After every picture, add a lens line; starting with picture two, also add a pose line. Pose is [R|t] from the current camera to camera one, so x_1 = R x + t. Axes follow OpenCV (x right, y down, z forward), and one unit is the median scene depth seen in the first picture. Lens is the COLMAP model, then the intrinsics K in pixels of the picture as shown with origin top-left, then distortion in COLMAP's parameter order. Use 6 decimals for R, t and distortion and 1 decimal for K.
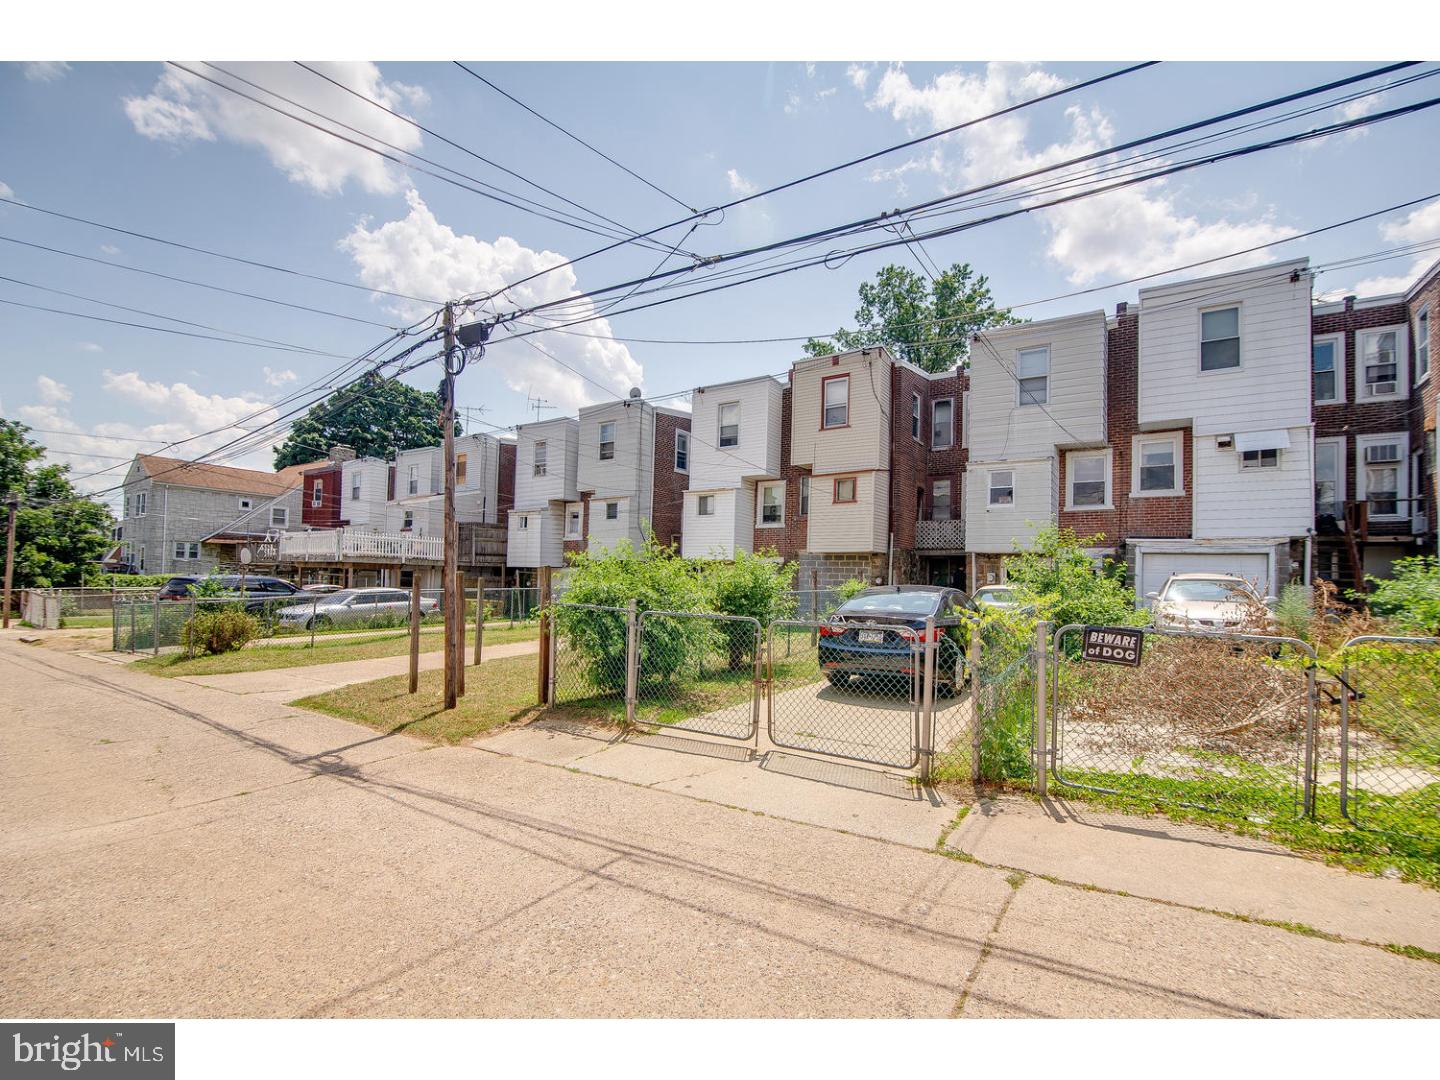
lens RADIAL K [[794.2, 0, 720.0], [0, 794.2, 540.0], [0, 0, 1]] dist [-0.003250, -0.000727]
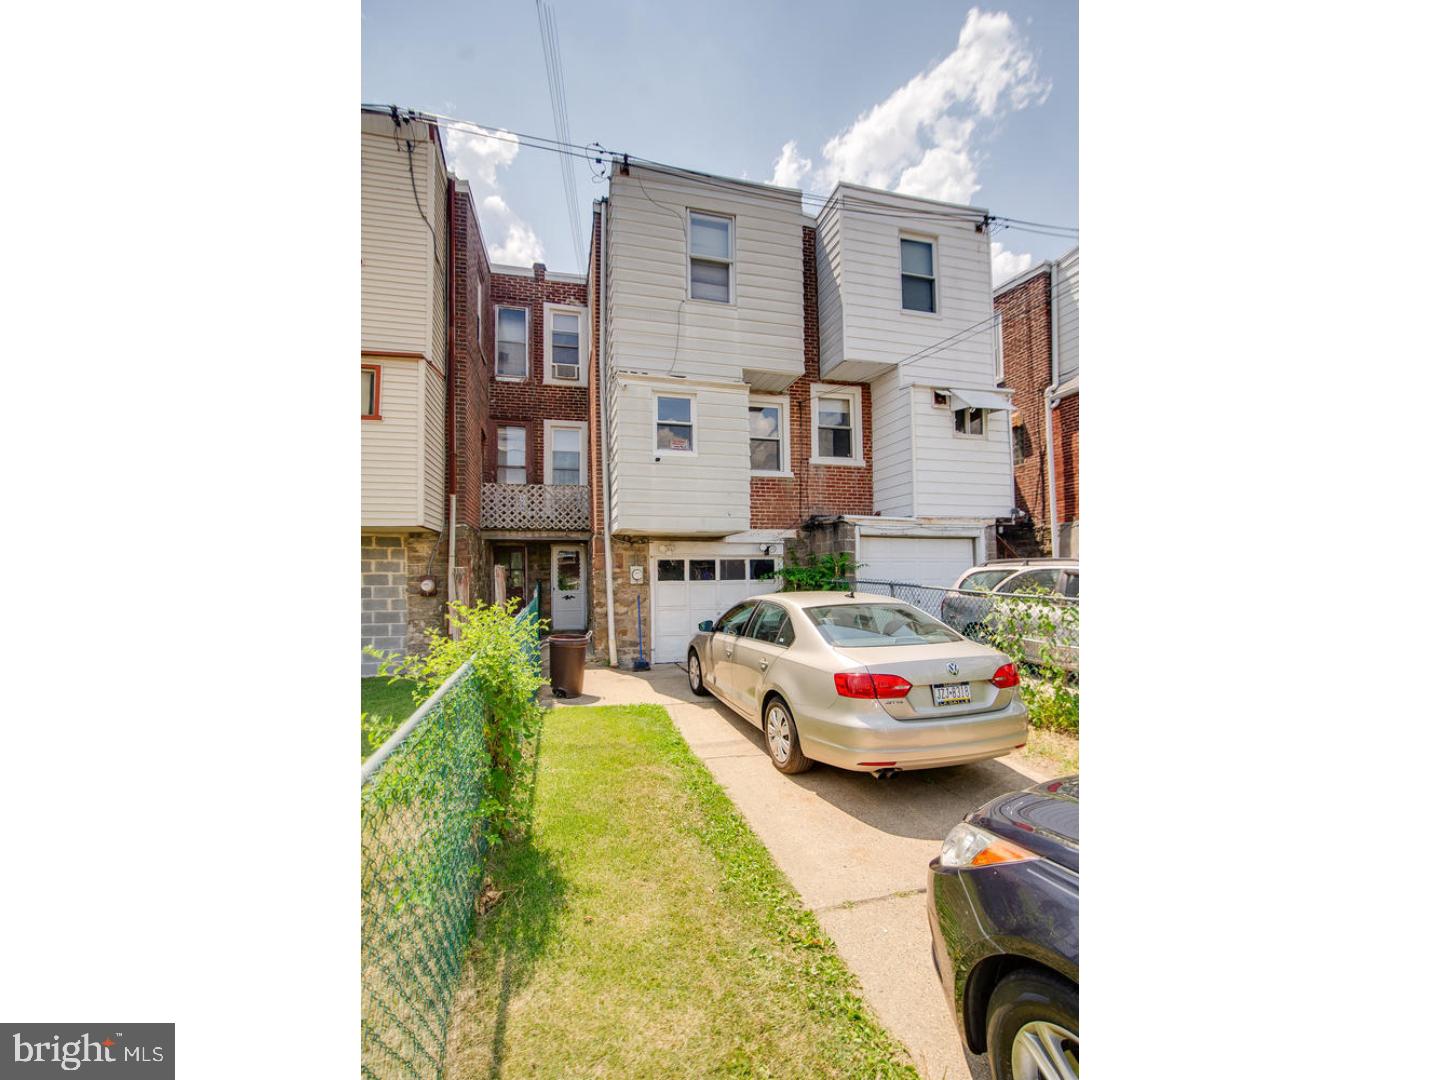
lens RADIAL K [[519.0, 0, 719.1], [0, 519.0, 547.7], [0, 0, 1]] dist [-0.000460, -0.000012]
pose [[0.656566, 0.010159, 0.754200, 0.087594], [-0.013961, 0.999902, -0.001316, 0.028409], [-0.754140, -0.009665, 0.656643, 0.740874]]
